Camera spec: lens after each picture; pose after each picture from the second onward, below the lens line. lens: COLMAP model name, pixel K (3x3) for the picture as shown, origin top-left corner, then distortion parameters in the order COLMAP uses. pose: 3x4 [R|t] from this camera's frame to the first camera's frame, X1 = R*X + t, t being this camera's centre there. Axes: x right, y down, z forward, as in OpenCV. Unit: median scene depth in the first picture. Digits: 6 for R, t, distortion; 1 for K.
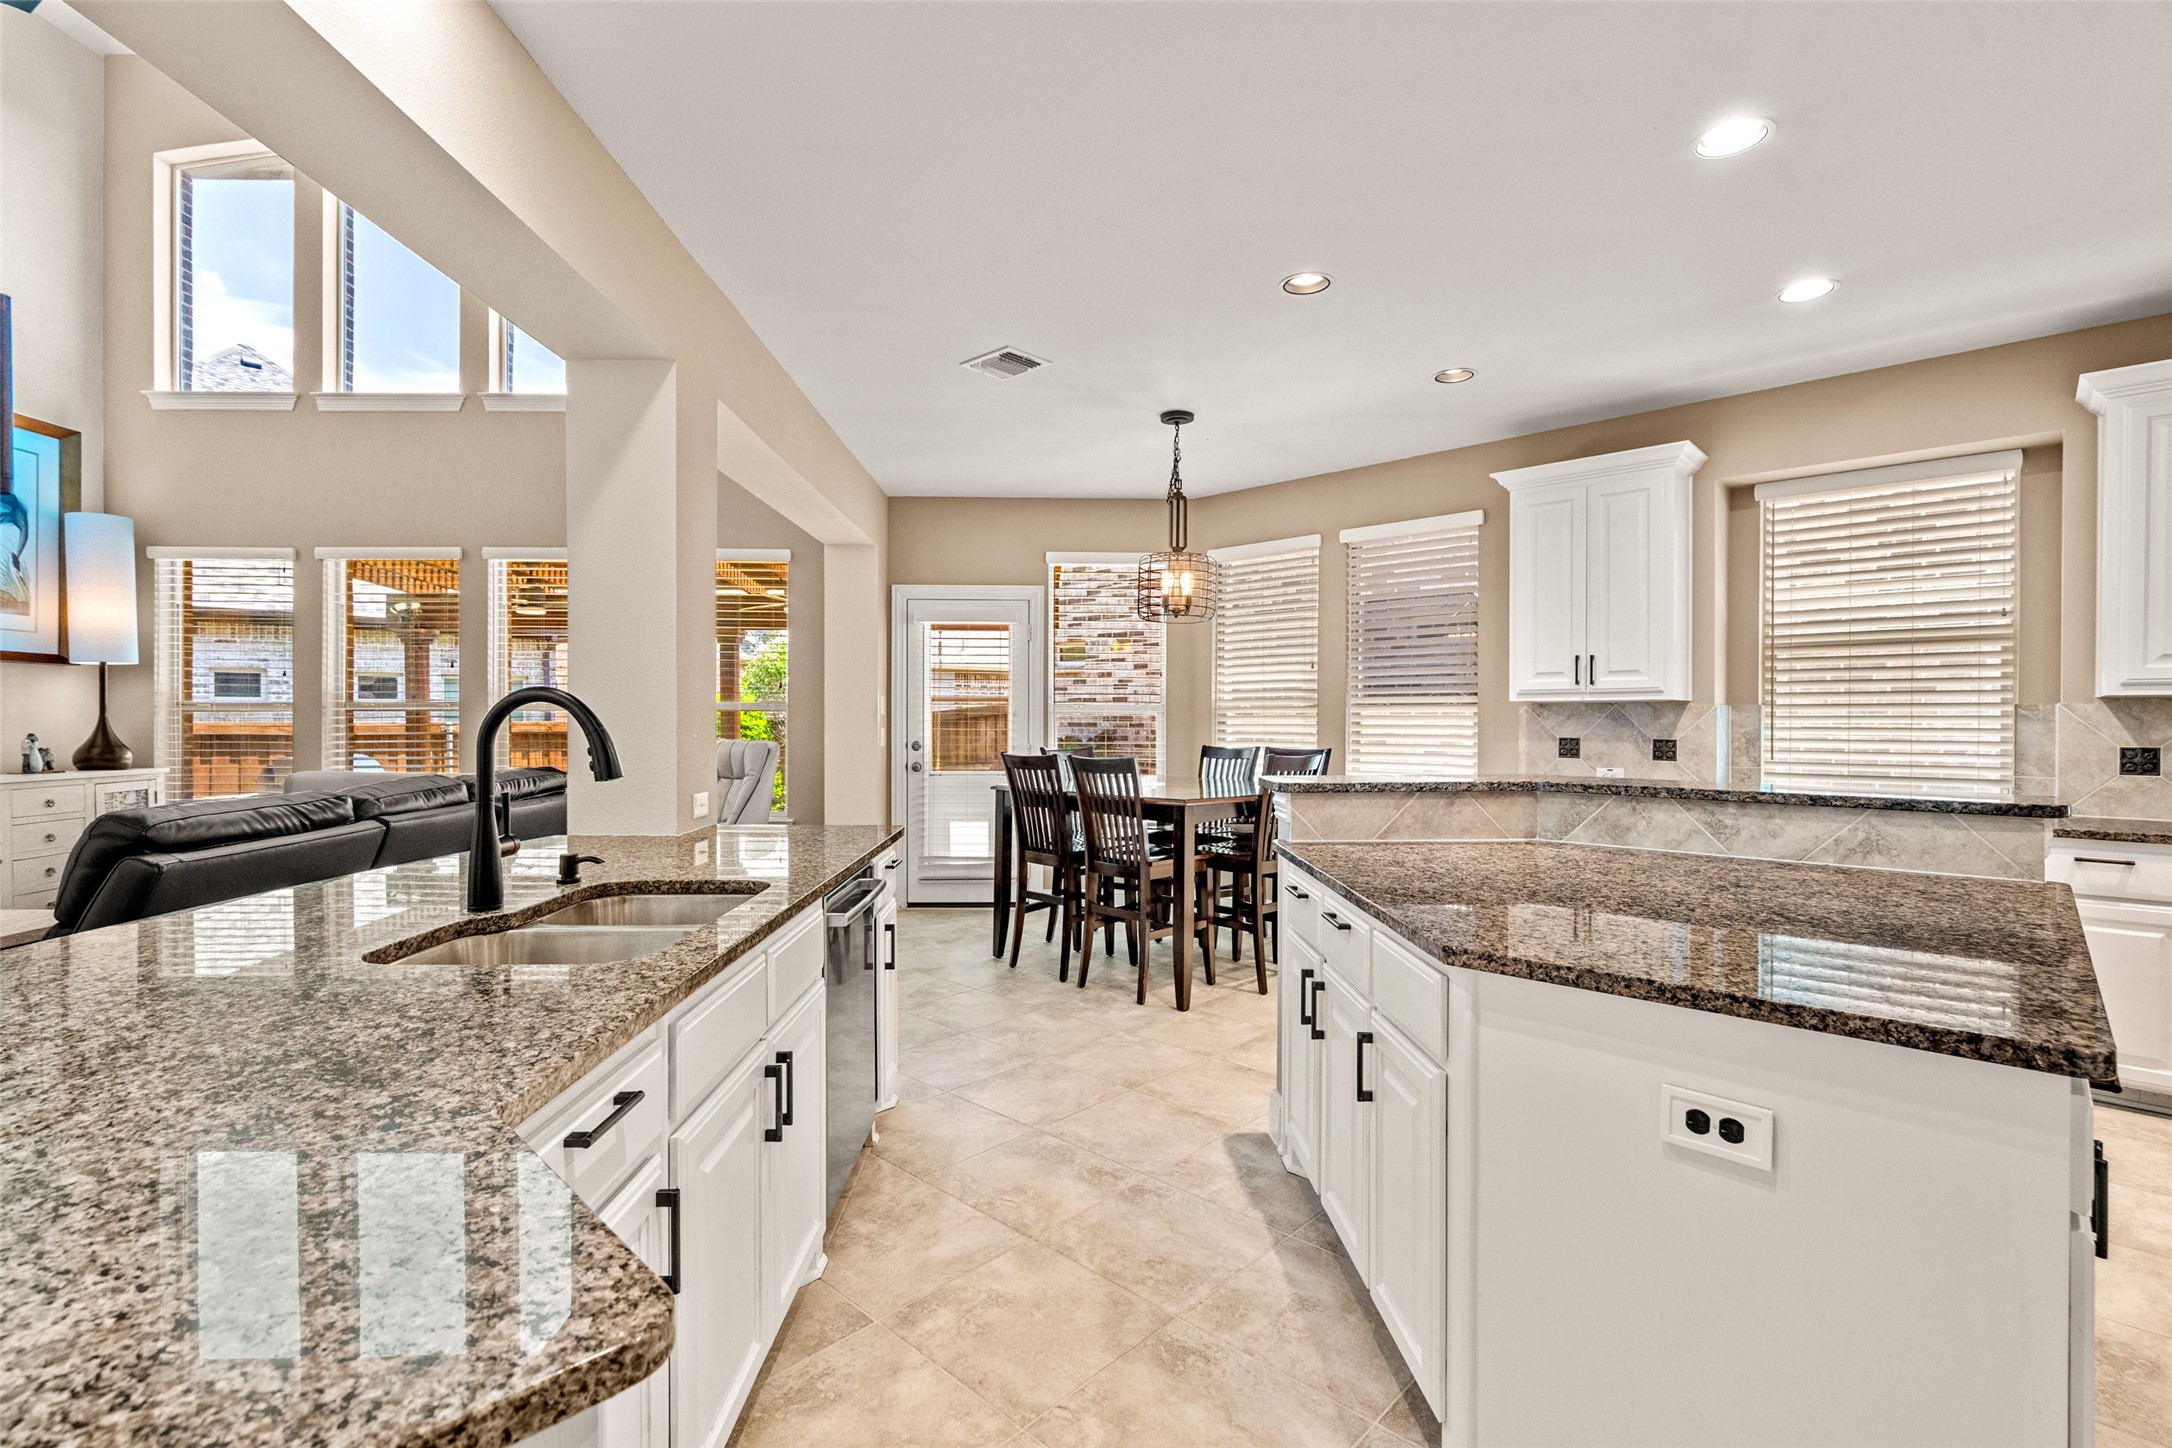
lens RADIAL K [[1020.8, 0, 1041.1], [0, 1020.8, 718.3], [0, 0, 1]] dist [0.000343, 0.000130]
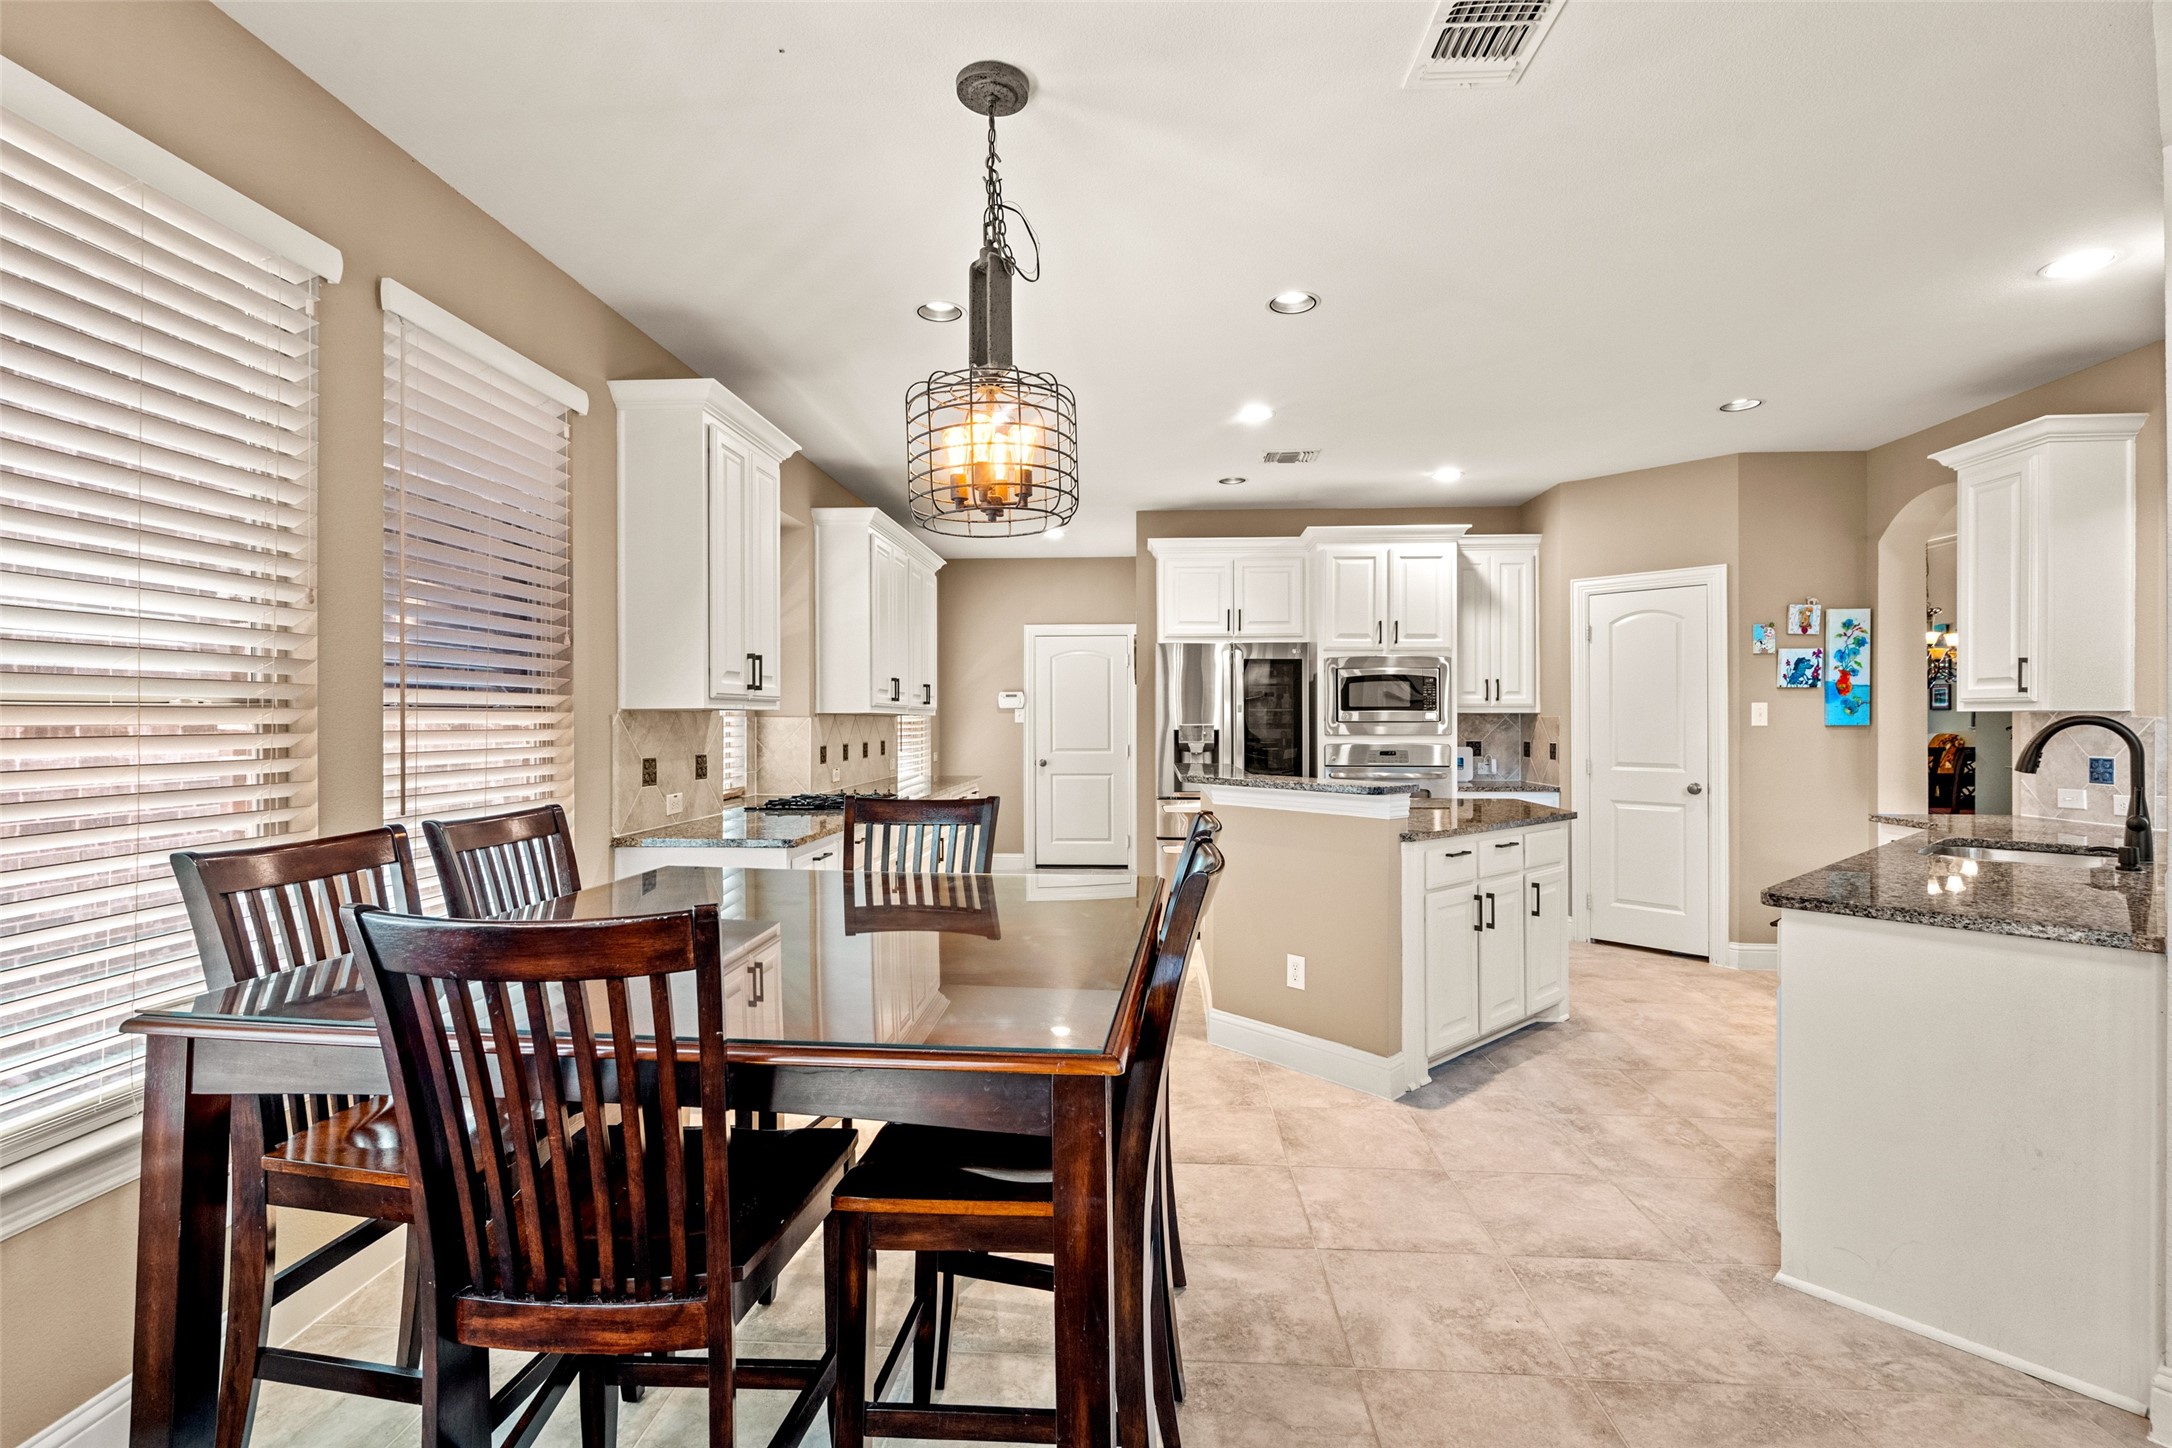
lens RADIAL K [[978.5, 0, 1086.0], [0, 978.5, 724.0], [0, 0, 1]] dist [-0.000029, 0.001042]
pose [[-0.679178, -0.001904, 0.733971, -0.202391], [-0.003158, 0.999995, -0.000328, -0.005946], [-0.733967, -0.002541, -0.679181, 1.173156]]
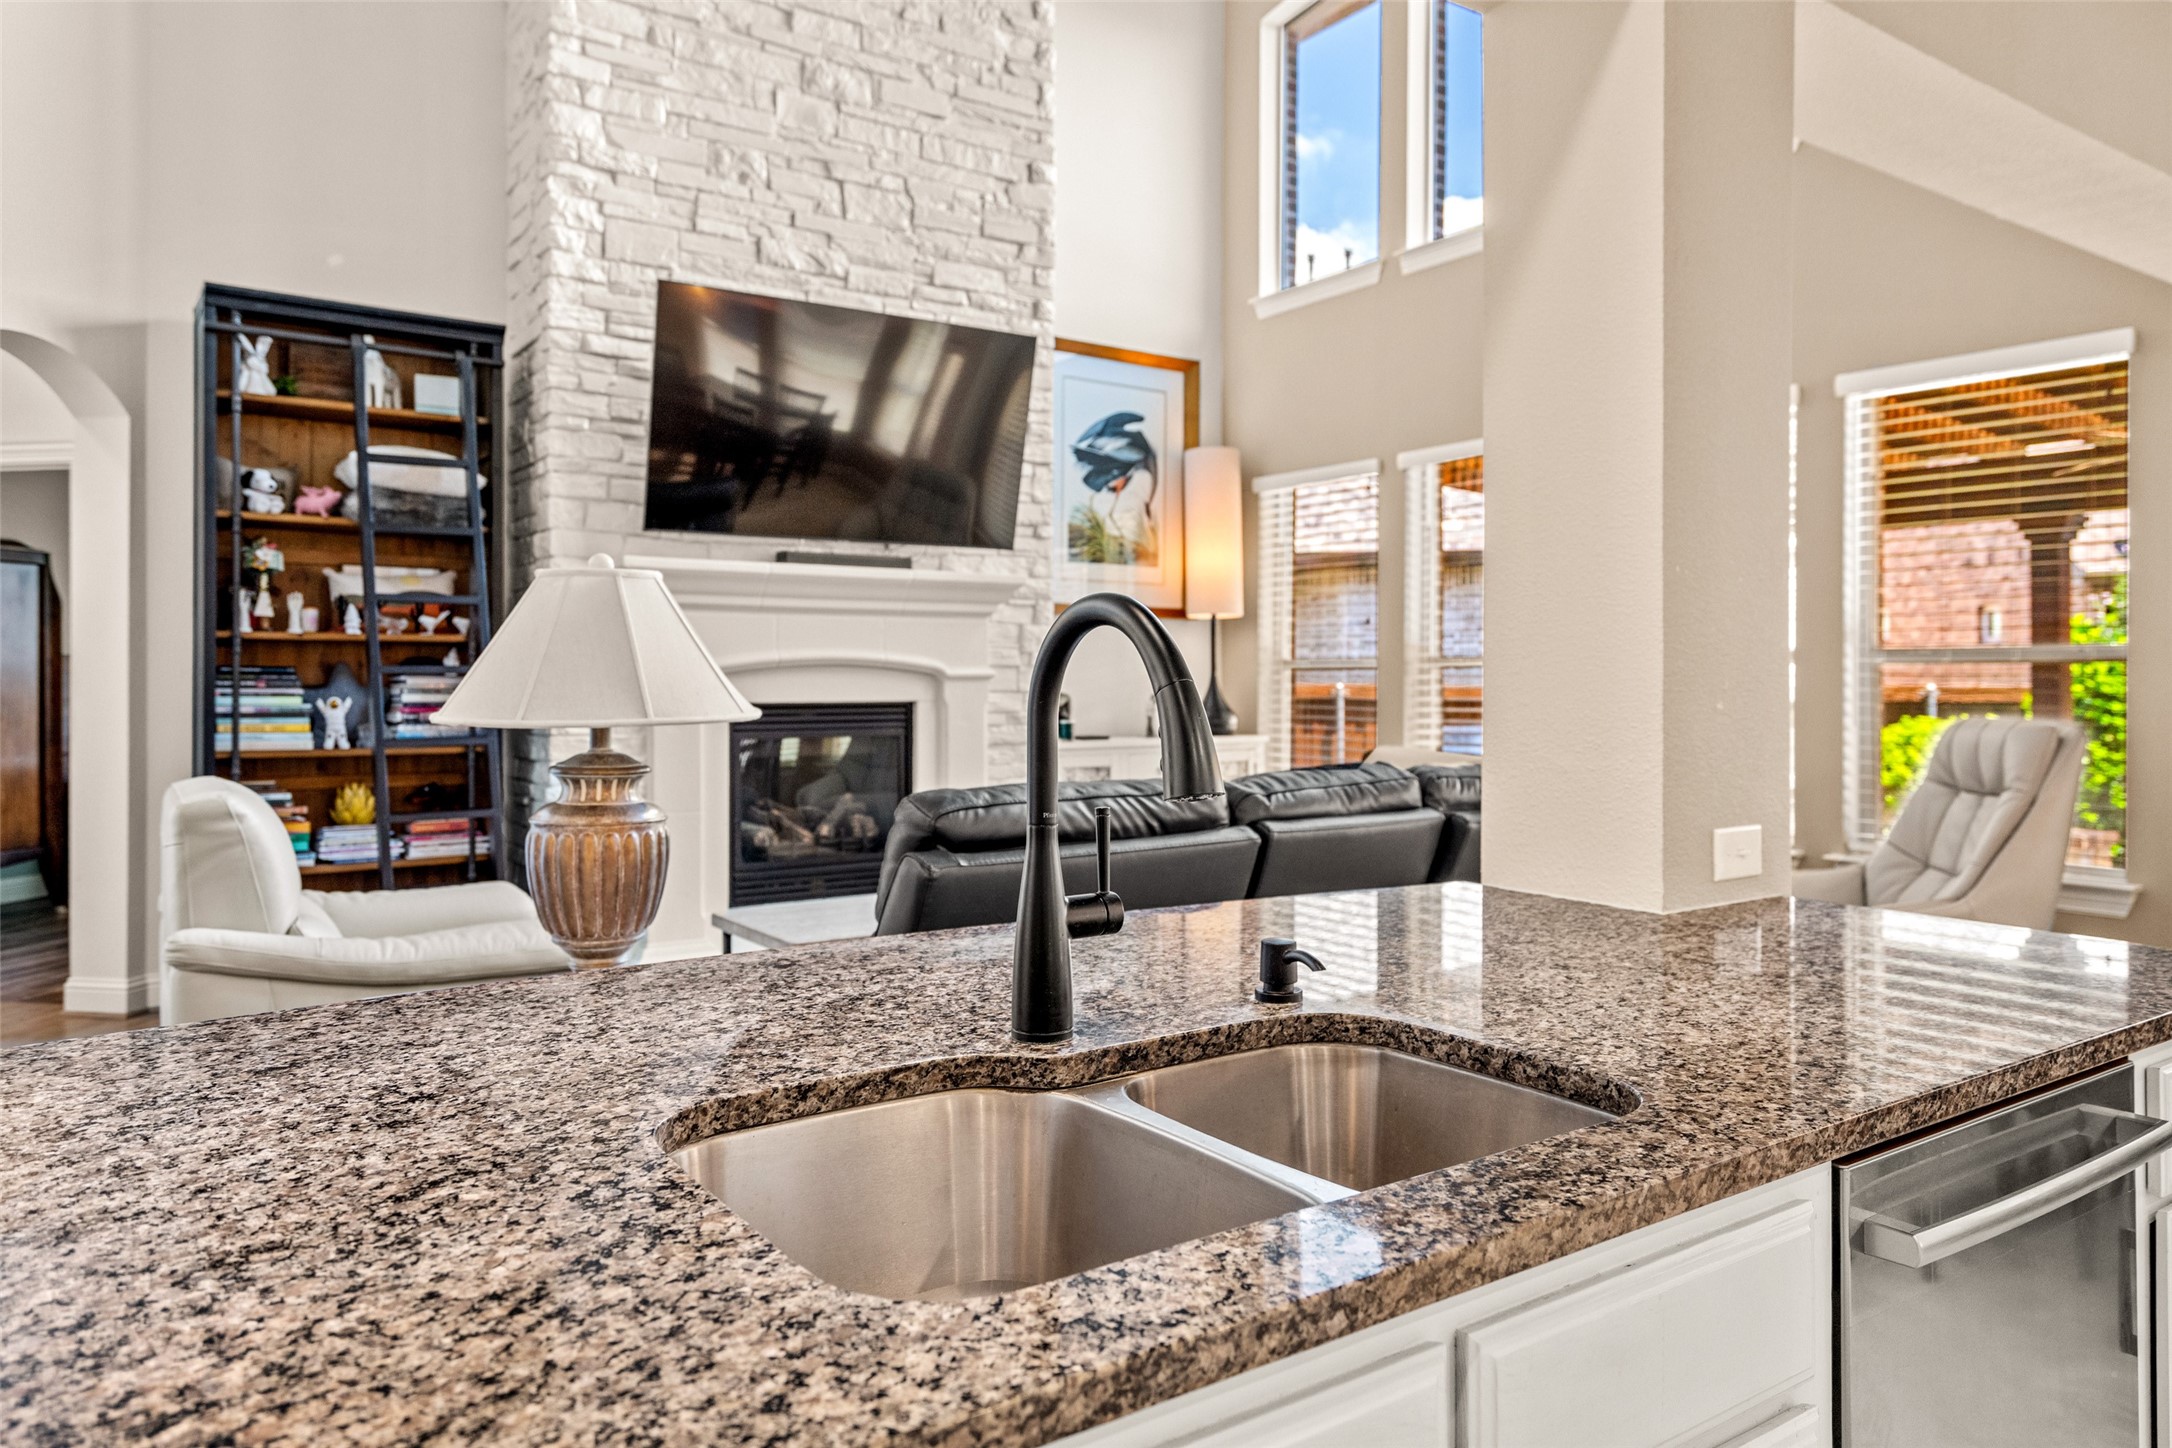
lens RADIAL K [[1407.4, 0, 1088.3], [0, 1407.4, 680.9], [0, 0, 1]] dist [0.003655, 0.001894]
pose [[0.579957, -0.000669, -0.814647, 0.016606], [0.000036, 1.000000, -0.000796, 0.004247], [0.814647, 0.000432, 0.579957, 0.251233]]
